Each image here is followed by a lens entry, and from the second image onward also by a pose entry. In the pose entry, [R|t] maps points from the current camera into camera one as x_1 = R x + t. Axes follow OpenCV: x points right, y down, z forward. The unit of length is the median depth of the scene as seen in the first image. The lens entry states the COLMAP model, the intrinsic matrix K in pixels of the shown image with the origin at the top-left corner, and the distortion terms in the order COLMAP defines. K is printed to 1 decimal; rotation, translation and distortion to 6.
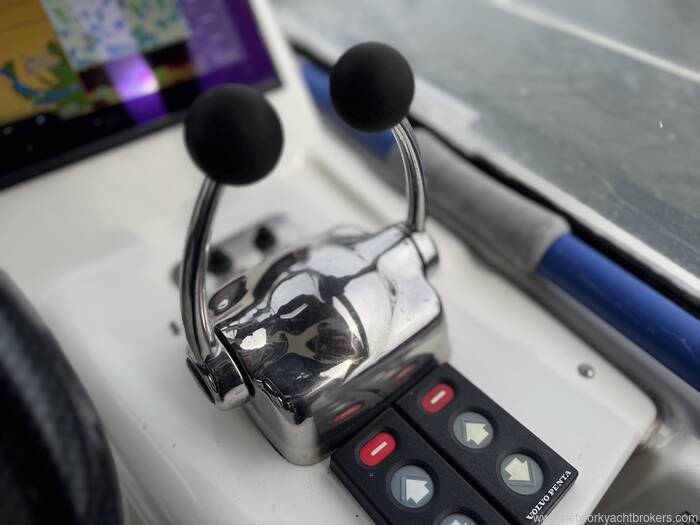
lens RADIAL K [[500.7, 0, 346.8], [0, 500.7, 261.1], [0, 0, 1]] dist [0.022050, -0.008085]
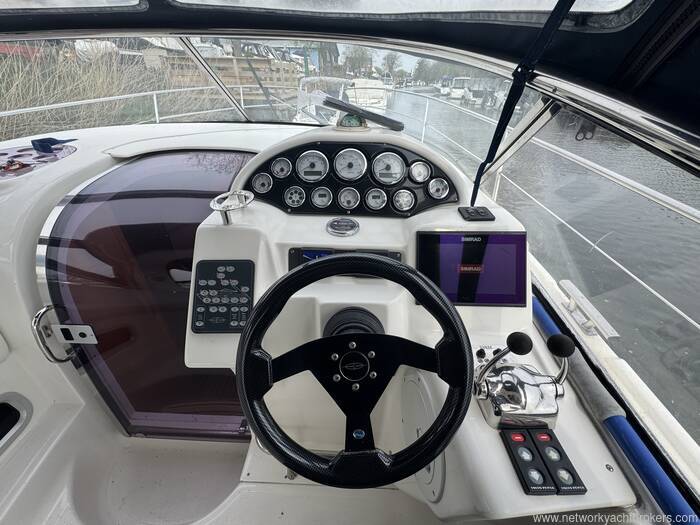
lens RADIAL K [[279.2, 0, 348.4], [0, 279.2, 260.4], [0, 0, 1]] dist [-0.004065, 0.000654]
pose [[0.771313, 0.368873, -0.518661, -0.244991], [-0.454694, 0.889584, -0.043511, -0.070290], [0.445342, 0.269393, 0.853872, -1.215198]]
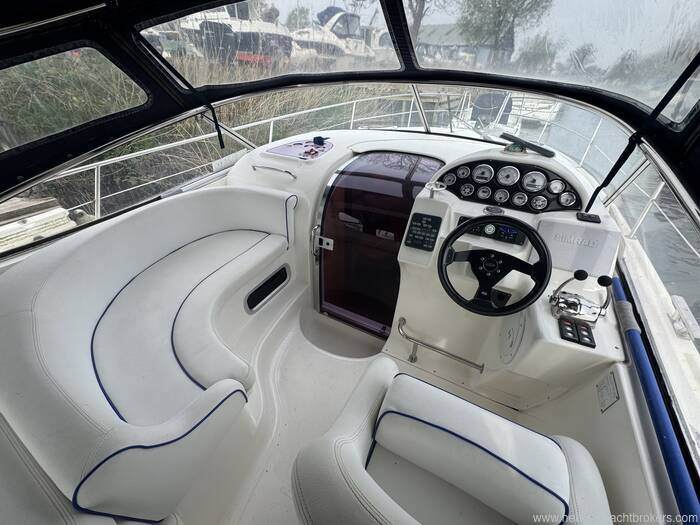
lens RADIAL K [[279.2, 0, 349.4], [0, 279.2, 260.3], [0, 0, 1]] dist [-0.004065, 0.000654]
pose [[0.402354, 0.527015, -0.748576, 1.068707], [-0.641657, 0.745568, 0.180011, 0.824970], [0.652983, 0.407901, 0.638145, -3.130946]]
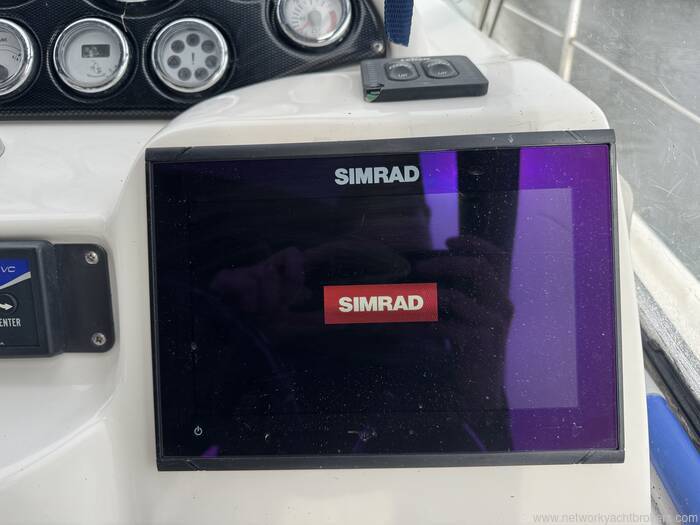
lens RADIAL K [[500.7, 0, 345.8], [0, 500.7, 260.7], [0, 0, 1]] dist [0.022050, -0.008085]
pose [[0.811757, 0.340326, -0.474582, -0.265320], [-0.406422, 0.912783, -0.040609, -0.568466], [0.419370, 0.225846, 0.879274, 0.307707]]
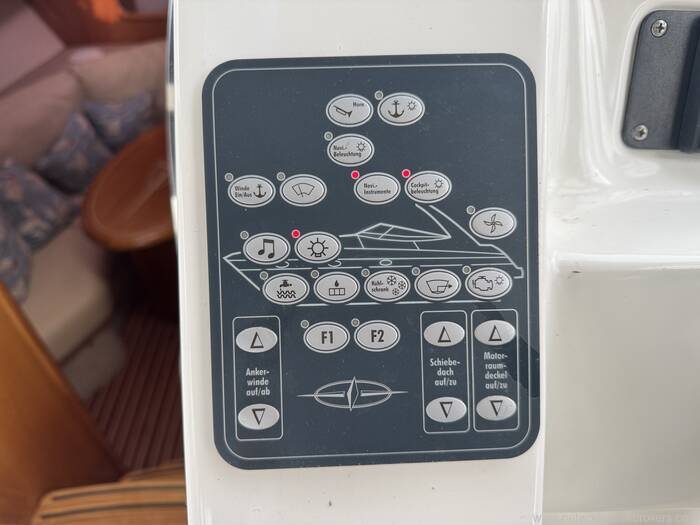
lens RADIAL K [[500.7, 0, 337.5], [0, 500.7, 270.3], [0, 0, 1]] dist [0.022050, -0.008085]
pose [[0.789118, 0.434923, -0.433746, -1.771080], [-0.435332, 0.894173, 0.104597, 0.490004], [0.433335, 0.106284, 0.894944, -0.357062]]
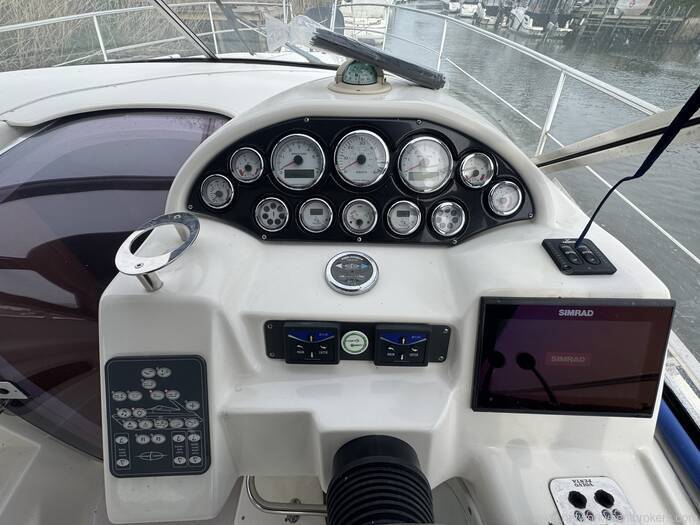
lens RADIAL K [[279.2, 0, 349.3], [0, 279.2, 259.4], [0, 0, 1]] dist [-0.004065, 0.000654]
pose [[0.784280, 0.446393, -0.430857, -1.099443], [-0.440688, 0.889662, 0.119567, -0.685215], [0.436690, 0.096100, 0.894464, -0.550153]]
